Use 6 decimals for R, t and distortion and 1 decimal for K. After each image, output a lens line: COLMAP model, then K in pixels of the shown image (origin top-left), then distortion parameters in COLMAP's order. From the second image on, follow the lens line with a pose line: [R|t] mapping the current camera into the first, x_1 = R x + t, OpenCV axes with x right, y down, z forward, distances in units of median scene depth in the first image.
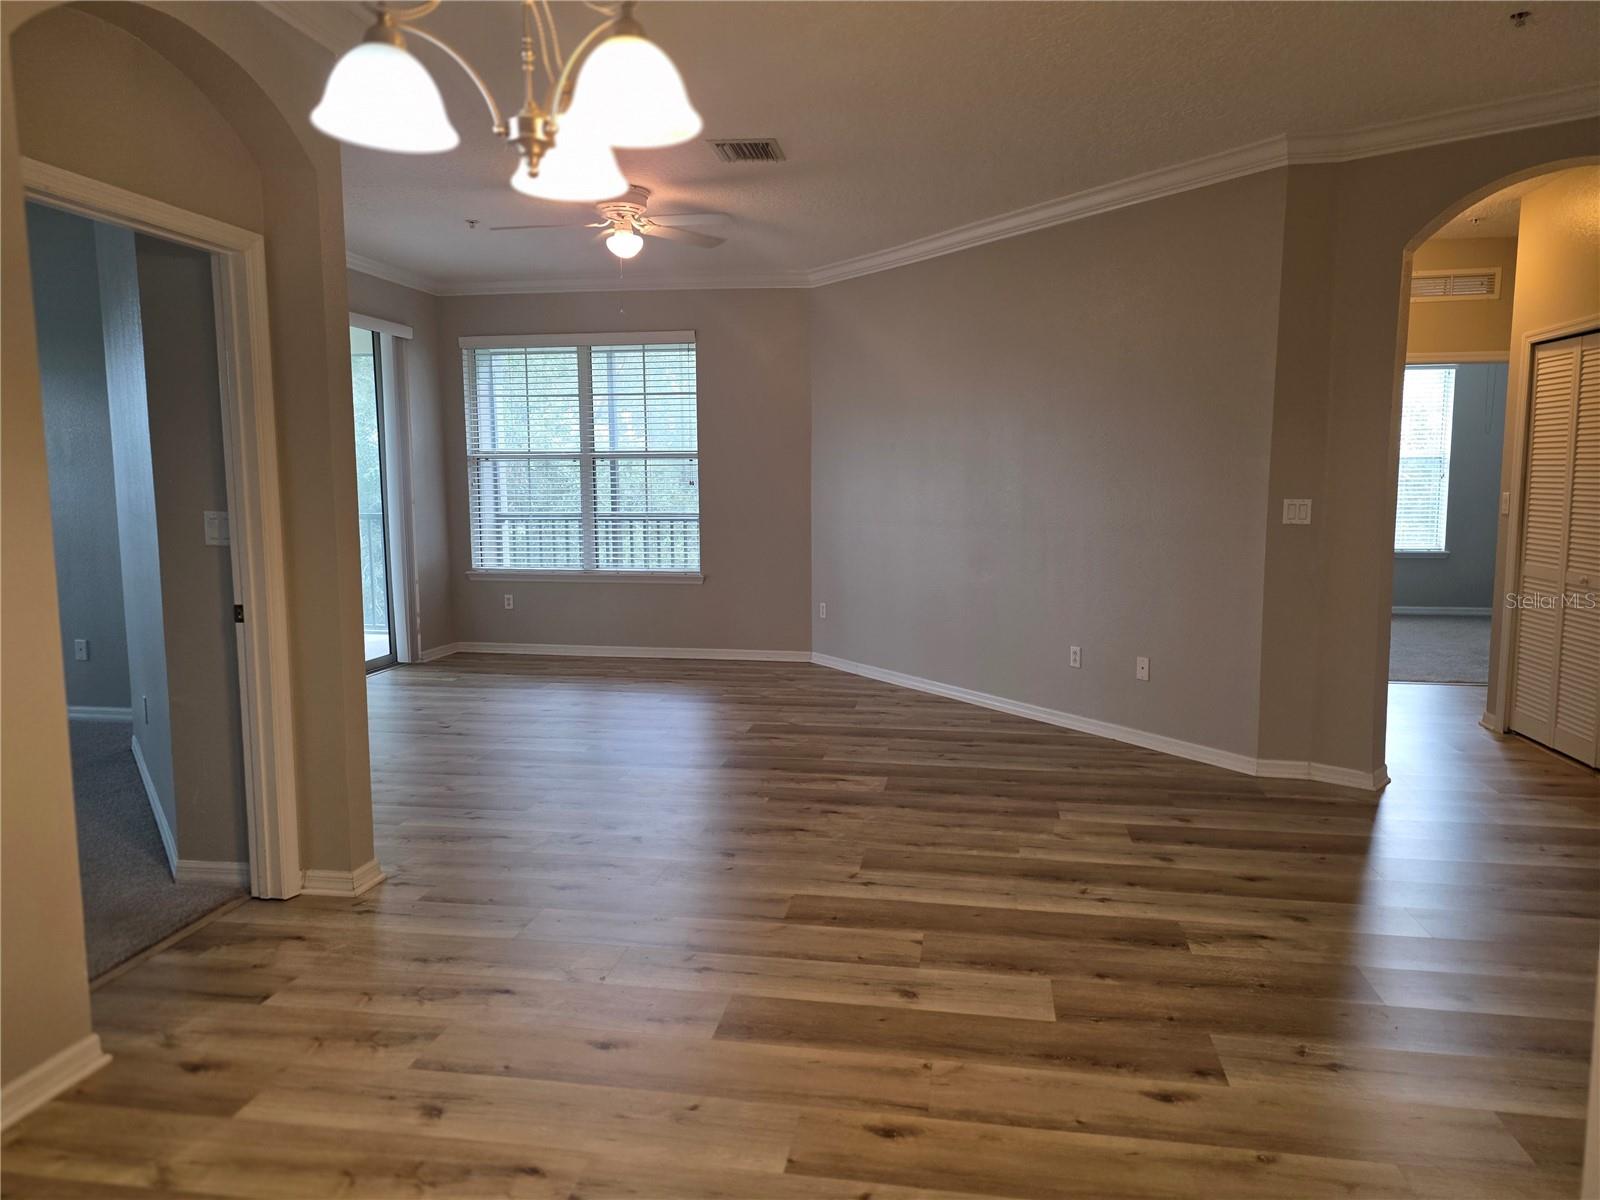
lens RADIAL K [[1046.2, 0, 811.2], [0, 1046.2, 606.4], [0, 0, 1]] dist [0.085450, -0.081725]
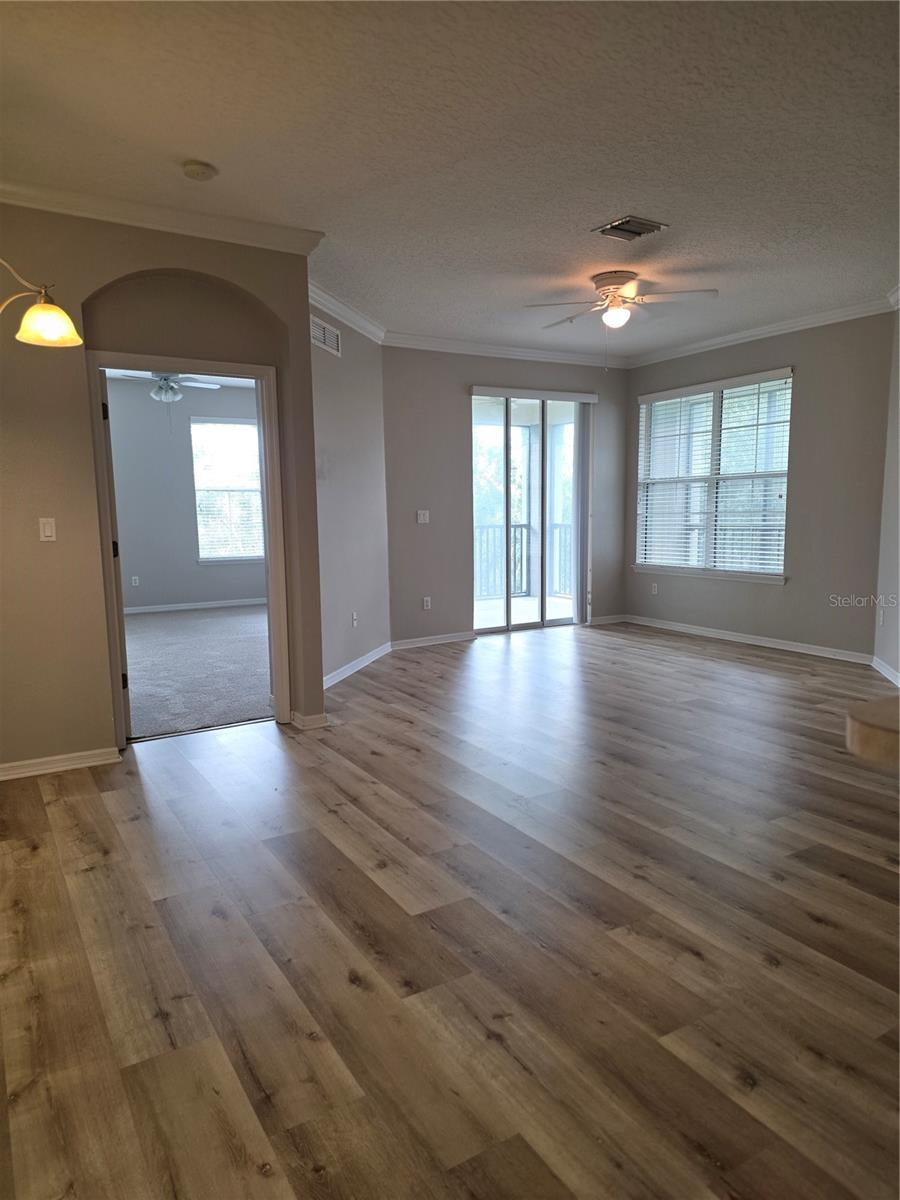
lens RADIAL K [[784.7, 0, 455.3], [0, 784.7, 609.9], [0, 0, 1]] dist [0.085450, -0.081725]
pose [[0.650168, 0.092550, -0.754133, 0.584676], [-0.078577, 0.995422, 0.054417, -0.021169], [0.755717, 0.023878, 0.654463, 0.245791]]
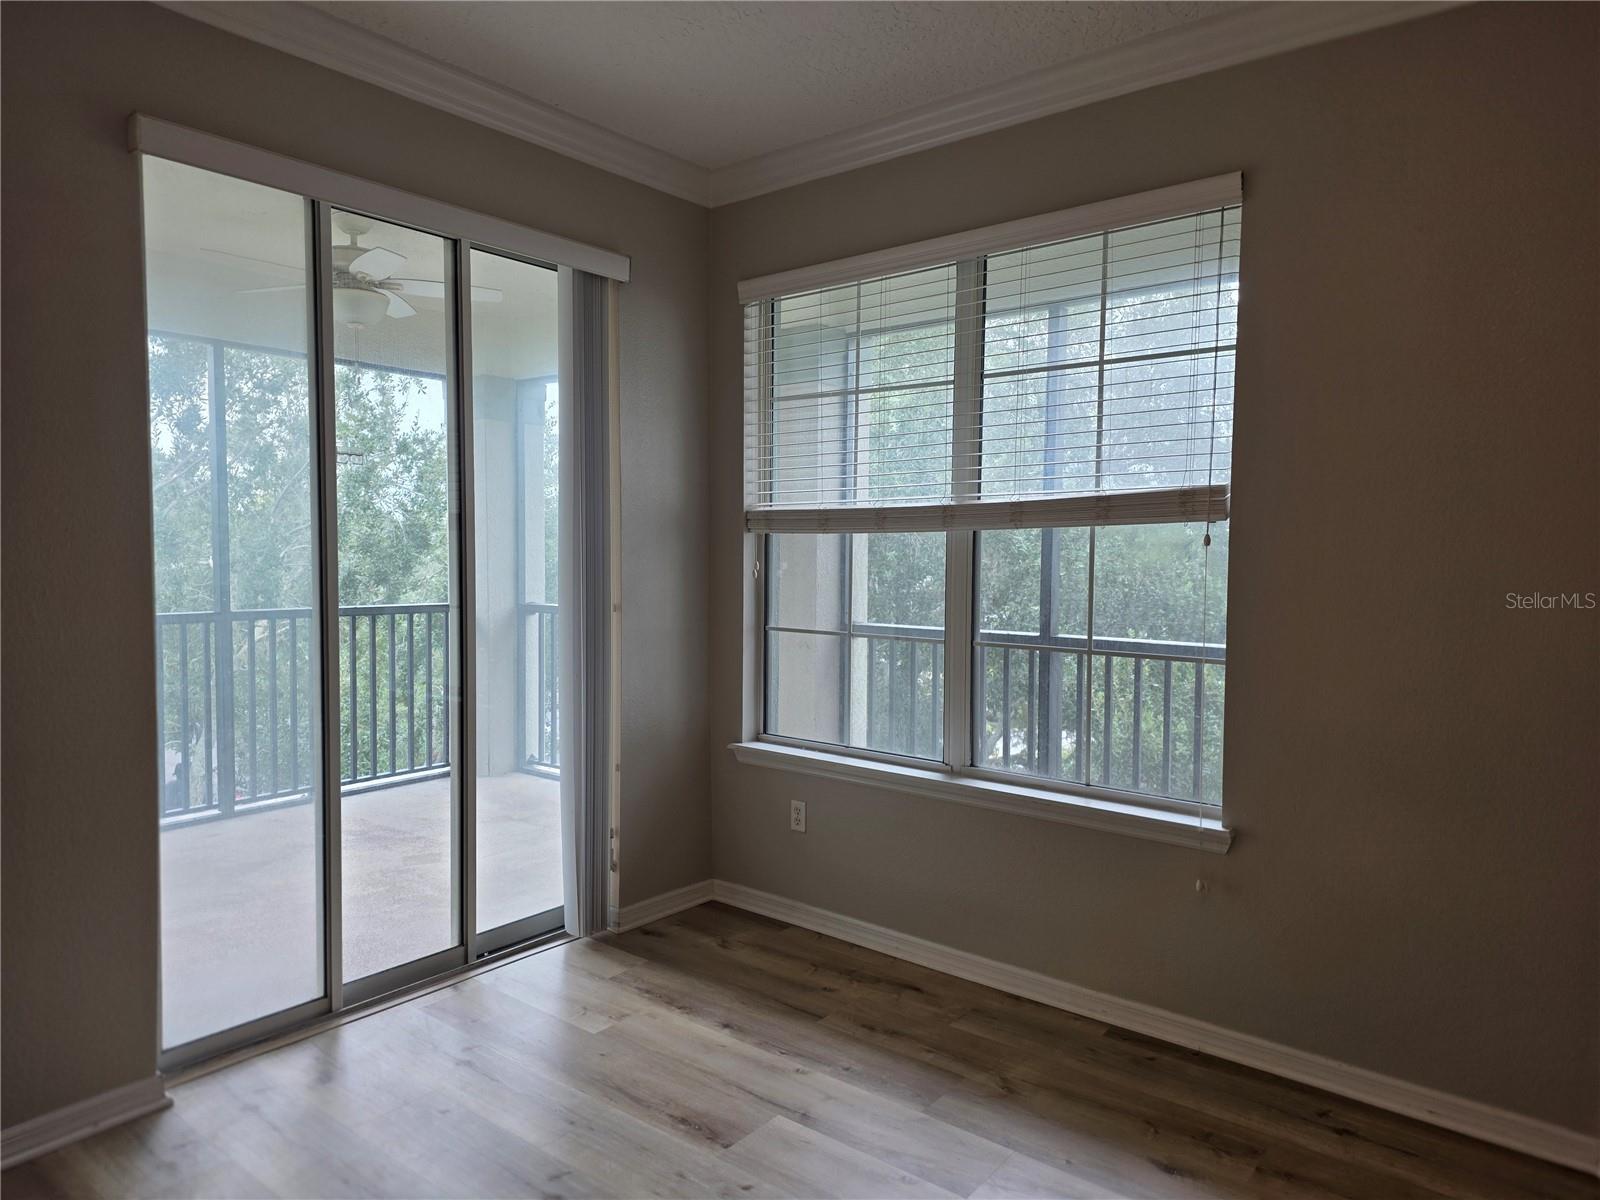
lens RADIAL K [[1044.7, 0, 800.0], [0, 1044.7, 600.0], [0, 0, 1]] dist [0.122311, -0.176903]
pose [[0.874413, 0.033394, -0.484031, -0.102802], [-0.066416, 0.996476, -0.051234, -0.141565], [0.480614, 0.076947, 0.873550, 1.045995]]
